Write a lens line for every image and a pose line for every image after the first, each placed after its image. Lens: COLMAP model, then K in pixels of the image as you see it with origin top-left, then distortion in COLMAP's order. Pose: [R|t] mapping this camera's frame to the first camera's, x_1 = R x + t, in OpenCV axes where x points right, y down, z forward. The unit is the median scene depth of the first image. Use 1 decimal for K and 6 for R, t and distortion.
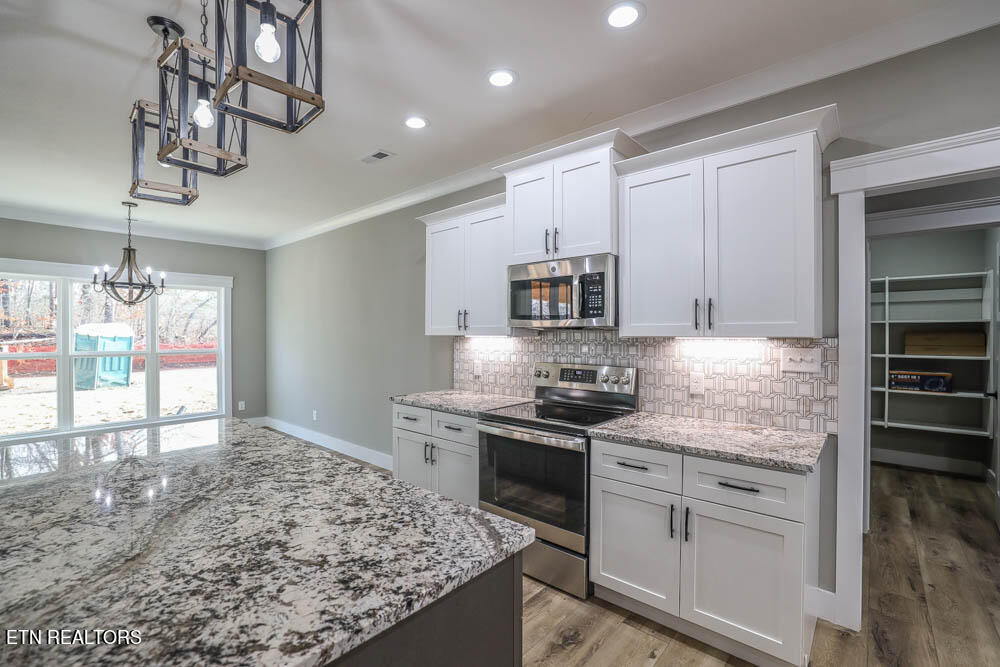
lens RADIAL K [[434.3, 0, 498.3], [0, 434.3, 334.9], [0, 0, 1]] dist [-0.047553, 0.017099]
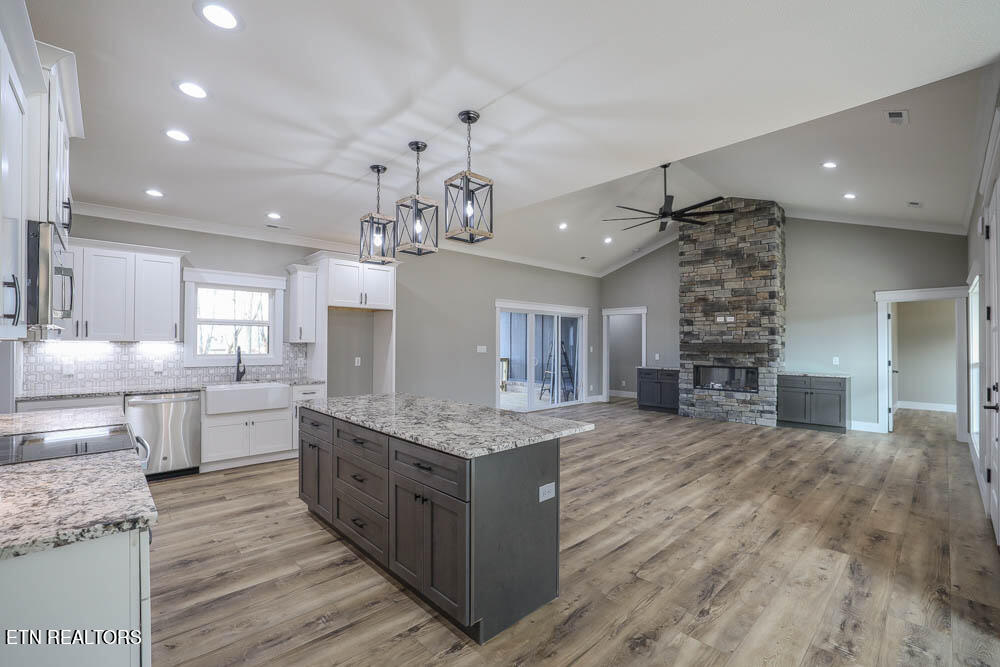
lens RADIAL K [[434.3, 0, 498.3], [0, 434.3, 334.9], [0, 0, 1]] dist [-0.047553, 0.017099]
pose [[-0.995935, -0.000856, 0.090069, -0.786251], [-0.002155, 0.999895, -0.014321, 0.003887], [-0.090048, -0.014457, -0.995833, 1.865270]]
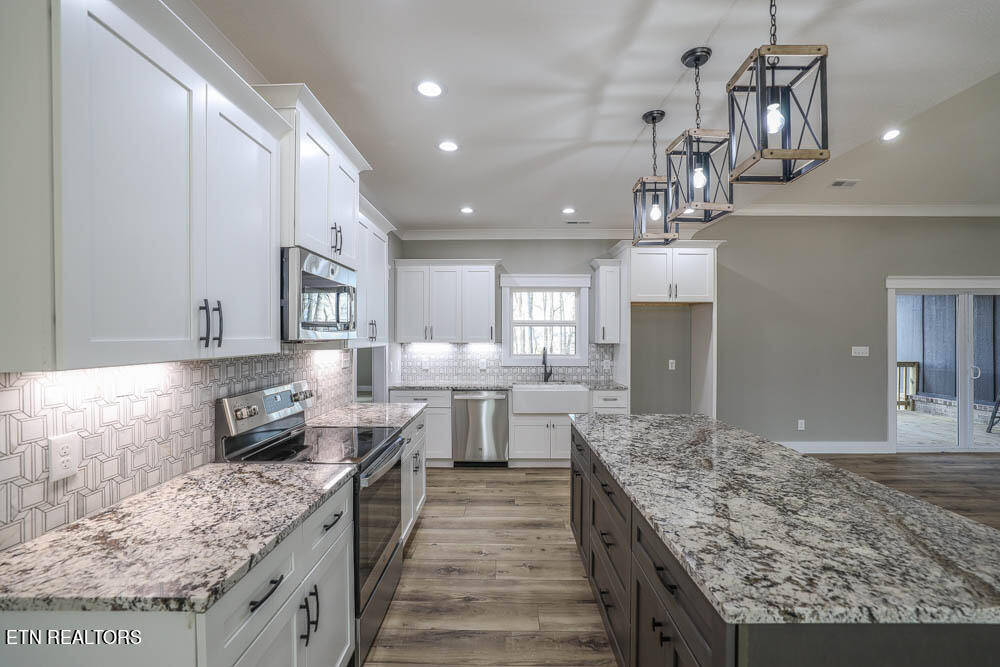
lens RADIAL K [[434.3, 0, 498.3], [0, 434.3, 334.9], [0, 0, 1]] dist [-0.047553, 0.017099]
pose [[-0.651759, 0.002949, 0.758420, -0.809618], [0.004502, 0.999990, -0.000020, -0.030201], [-0.758413, 0.003401, -0.651766, 1.459996]]
